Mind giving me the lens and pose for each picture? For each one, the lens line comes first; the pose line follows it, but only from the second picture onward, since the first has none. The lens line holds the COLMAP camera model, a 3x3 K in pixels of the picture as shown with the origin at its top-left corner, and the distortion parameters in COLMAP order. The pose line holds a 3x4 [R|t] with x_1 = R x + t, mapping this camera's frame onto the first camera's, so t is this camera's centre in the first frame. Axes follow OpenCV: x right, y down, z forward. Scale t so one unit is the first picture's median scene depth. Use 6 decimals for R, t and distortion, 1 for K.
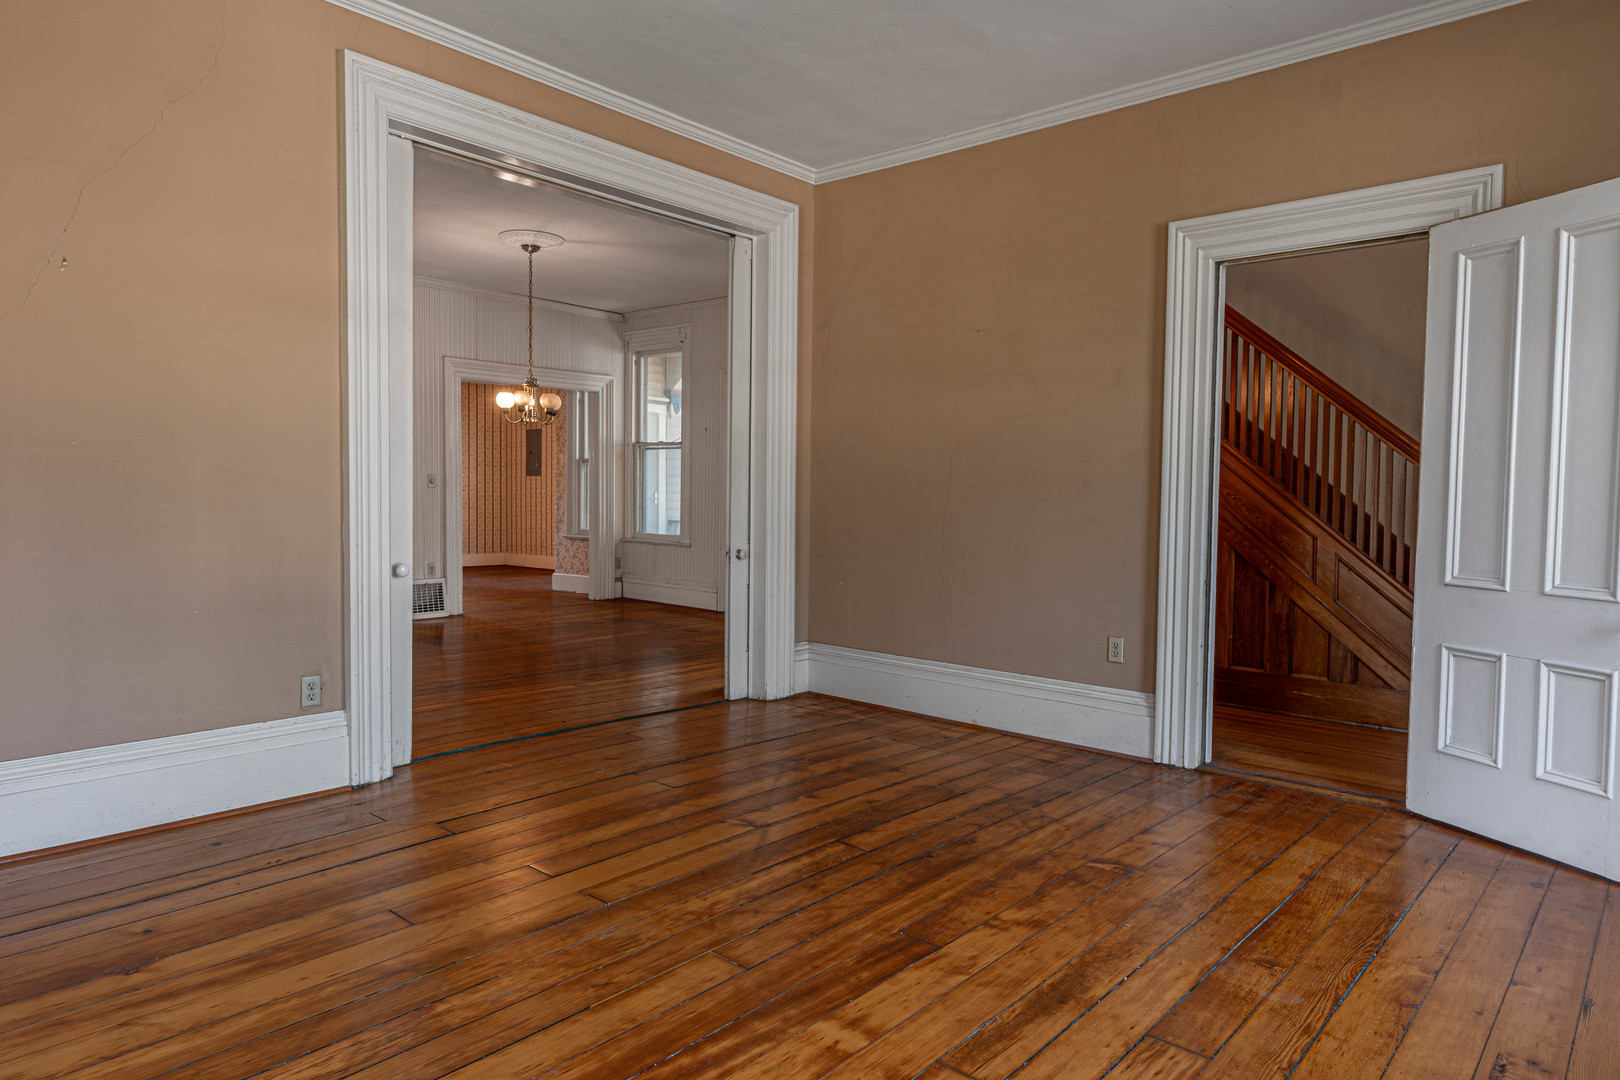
lens RADIAL K [[1003.3, 0, 785.6], [0, 1003.3, 536.8], [0, 0, 1]] dist [0.010337, -0.000736]
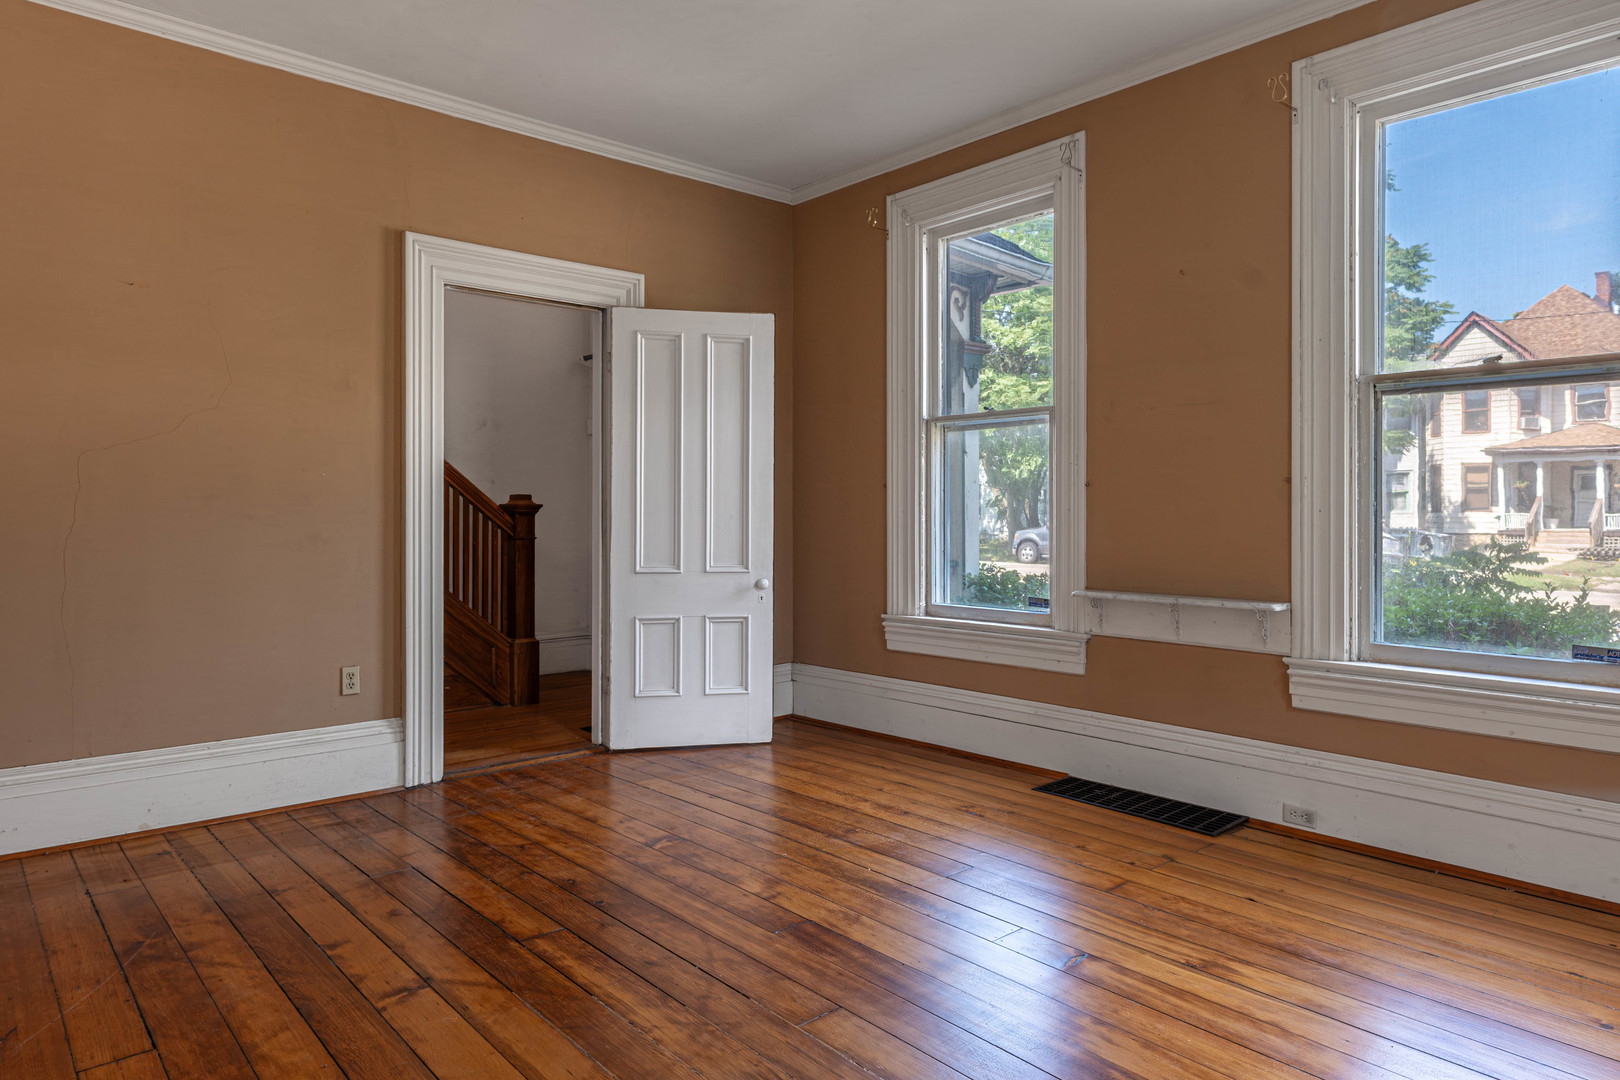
lens RADIAL K [[1003.3, 0, 830.3], [0, 1003.3, 510.4], [0, 0, 1]] dist [0.010337, -0.000736]
pose [[0.096952, -0.012361, 0.995212, -0.702502], [0.045795, 0.998919, 0.007946, -0.037170], [-0.994235, 0.044806, 0.097414, 0.636231]]
